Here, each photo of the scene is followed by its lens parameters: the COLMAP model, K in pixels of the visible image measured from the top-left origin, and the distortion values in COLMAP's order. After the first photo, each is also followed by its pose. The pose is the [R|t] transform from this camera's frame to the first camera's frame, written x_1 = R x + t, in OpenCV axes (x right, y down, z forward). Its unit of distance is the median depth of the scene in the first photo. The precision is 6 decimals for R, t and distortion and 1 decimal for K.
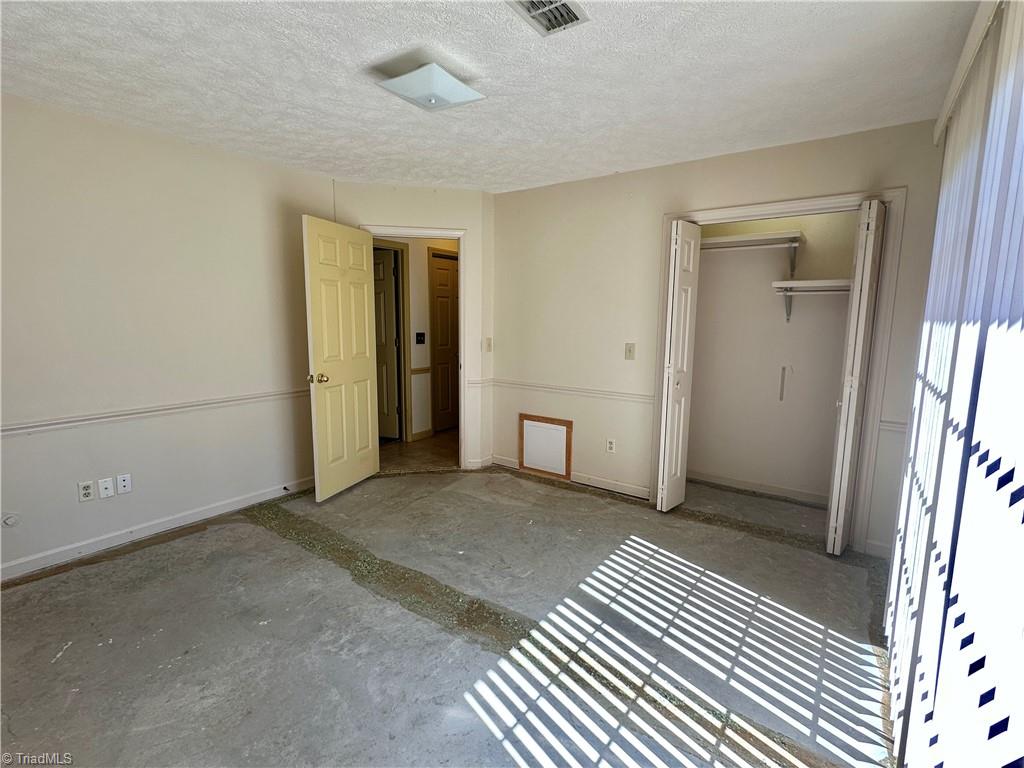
lens RADIAL K [[482.5, 0, 515.8], [0, 482.5, 385.8], [0, 0, 1]] dist [-0.002217, 0.000004]
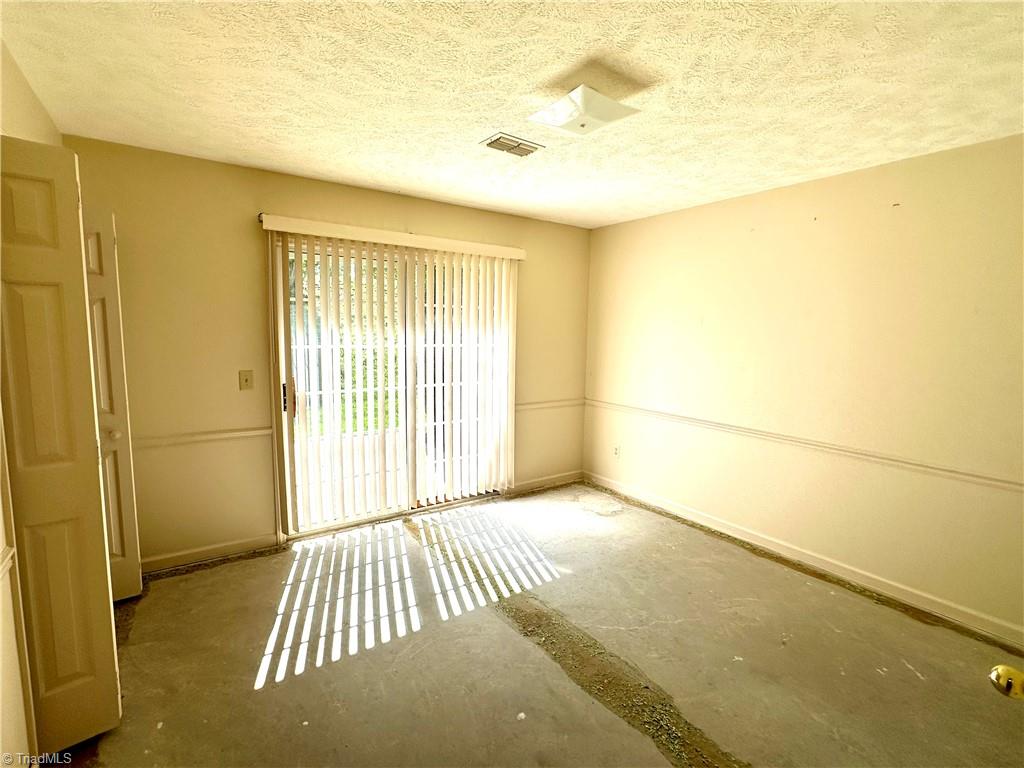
lens RADIAL K [[482.5, 0, 512.7], [0, 482.5, 382.1], [0, 0, 1]] dist [-0.002217, 0.000004]
pose [[-0.940236, -0.069741, 0.333307, -0.275290], [0.016492, 0.968328, 0.249135, -0.245415], [-0.340125, 0.239742, -0.909307, 1.422833]]
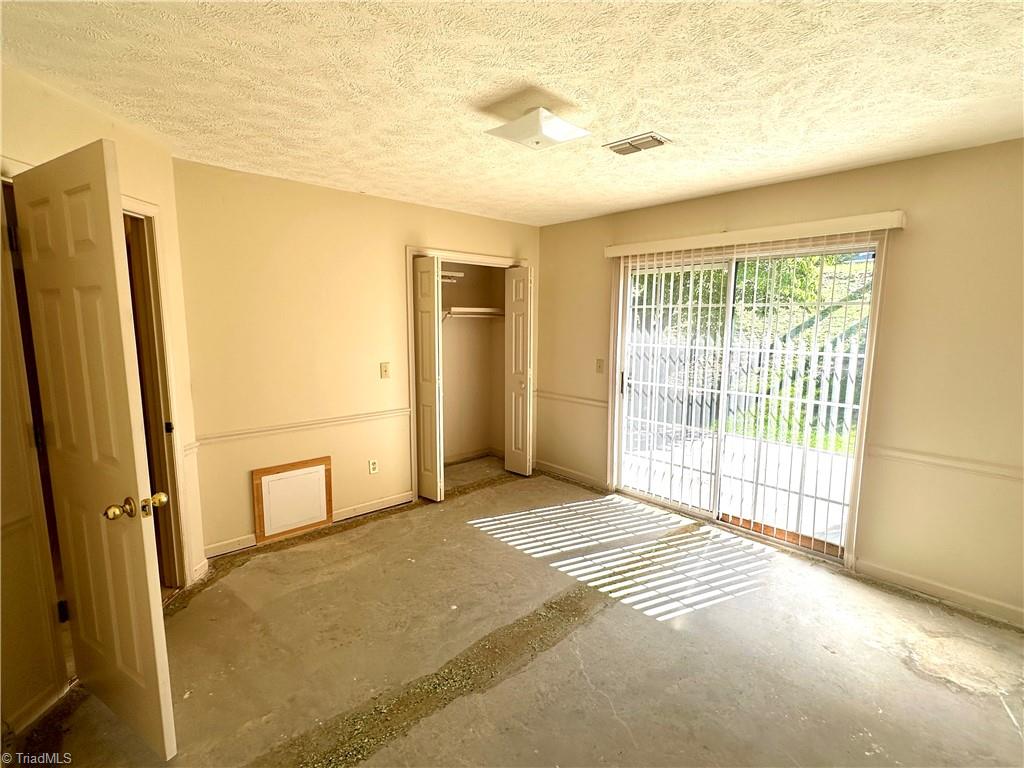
lens RADIAL K [[482.5, 0, 512.8], [0, 482.5, 382.1], [0, 0, 1]] dist [-0.002217, 0.000004]
pose [[0.209569, -0.140699, 0.967618, -0.872230], [0.134382, 0.984347, 0.114027, -0.156172], [-0.968516, 0.106134, 0.225196, 0.611053]]
